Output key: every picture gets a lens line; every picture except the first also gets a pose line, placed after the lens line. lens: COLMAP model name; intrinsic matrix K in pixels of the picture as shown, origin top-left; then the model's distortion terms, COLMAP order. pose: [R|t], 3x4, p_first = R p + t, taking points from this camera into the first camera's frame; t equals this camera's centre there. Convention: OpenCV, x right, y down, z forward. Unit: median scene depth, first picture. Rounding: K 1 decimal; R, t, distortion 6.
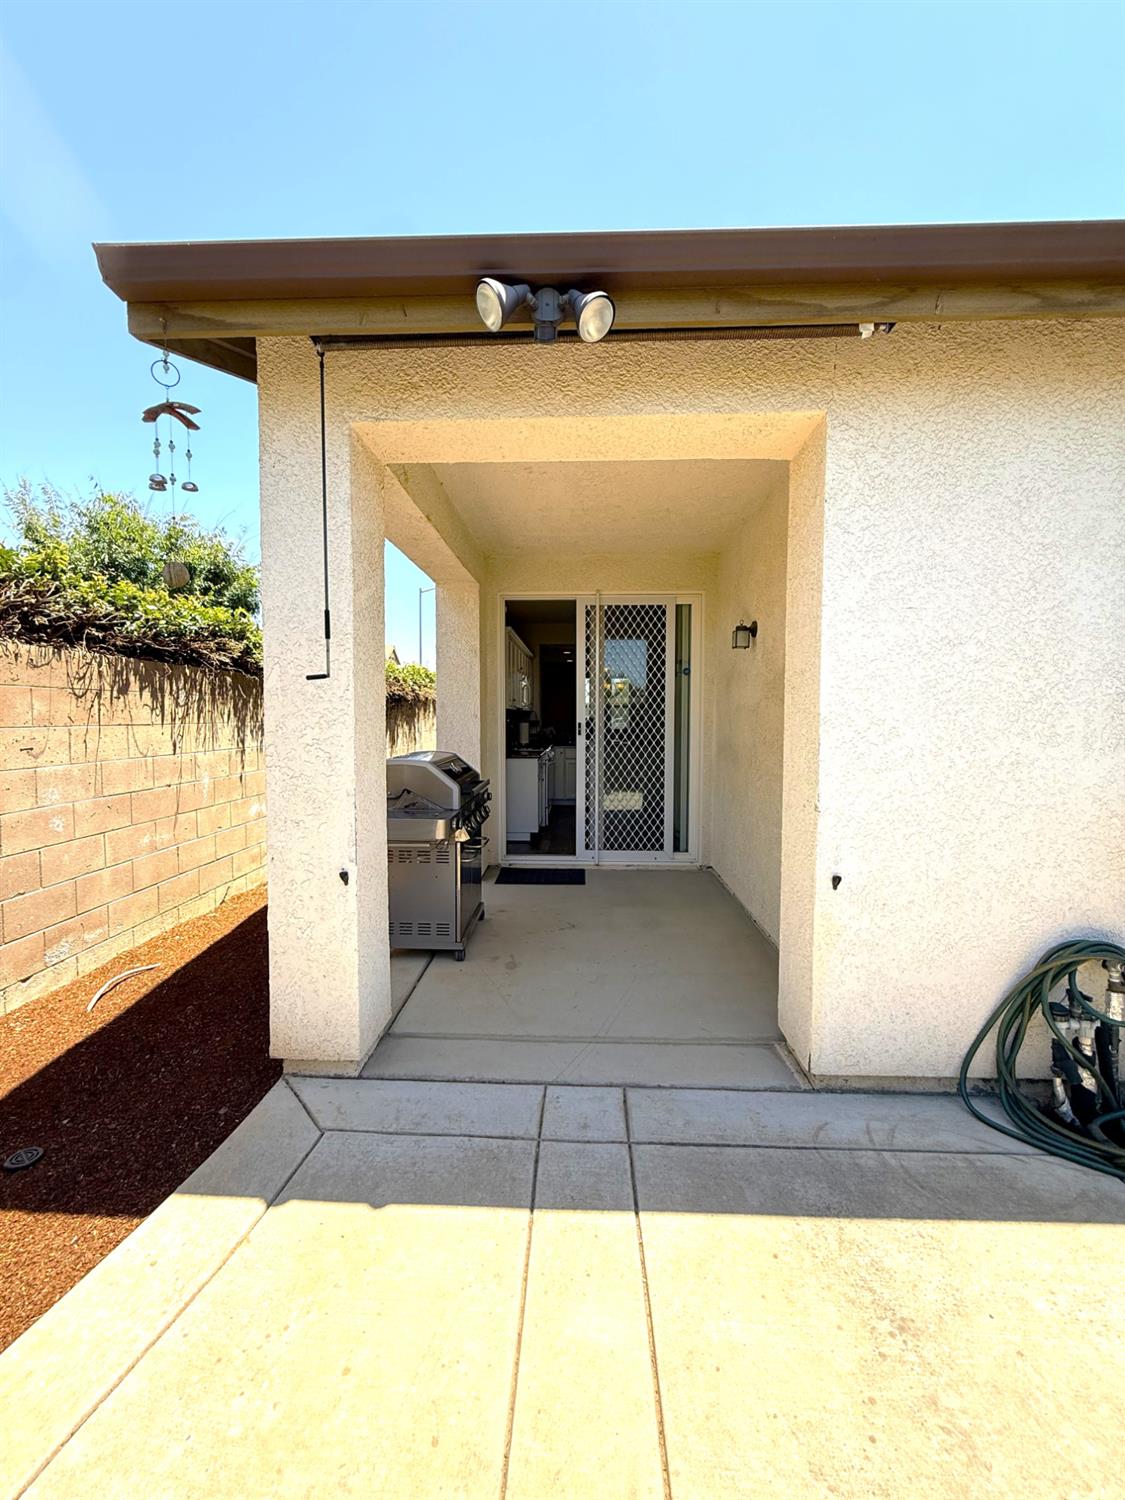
lens RADIAL K [[597.6, 0, 562.5], [0, 597.6, 750.0], [0, 0, 1]] dist [-0.000650, -0.000347]
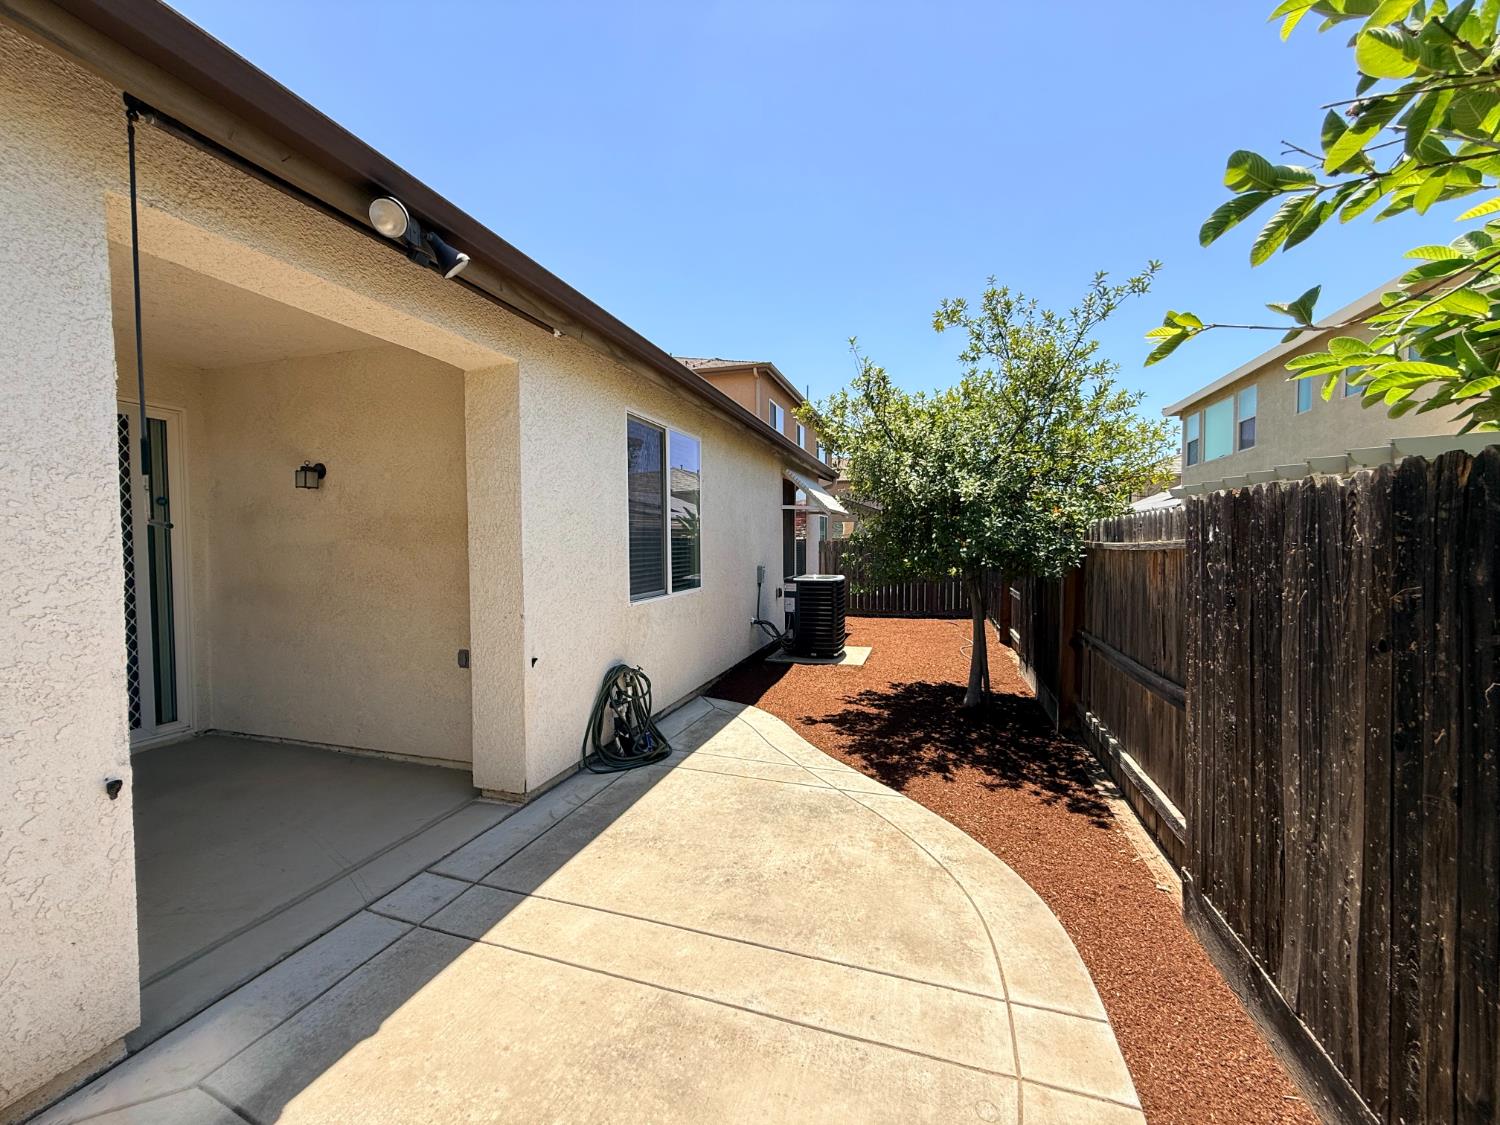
lens RADIAL K [[597.6, 0, 741.7], [0, 597.6, 568.6], [0, 0, 1]] dist [-0.000650, -0.000347]
pose [[0.277454, -0.045229, 0.959674, -0.899807], [0.061871, 0.997659, 0.029132, -0.035044], [-0.958745, 0.051293, 0.279603, 0.031924]]
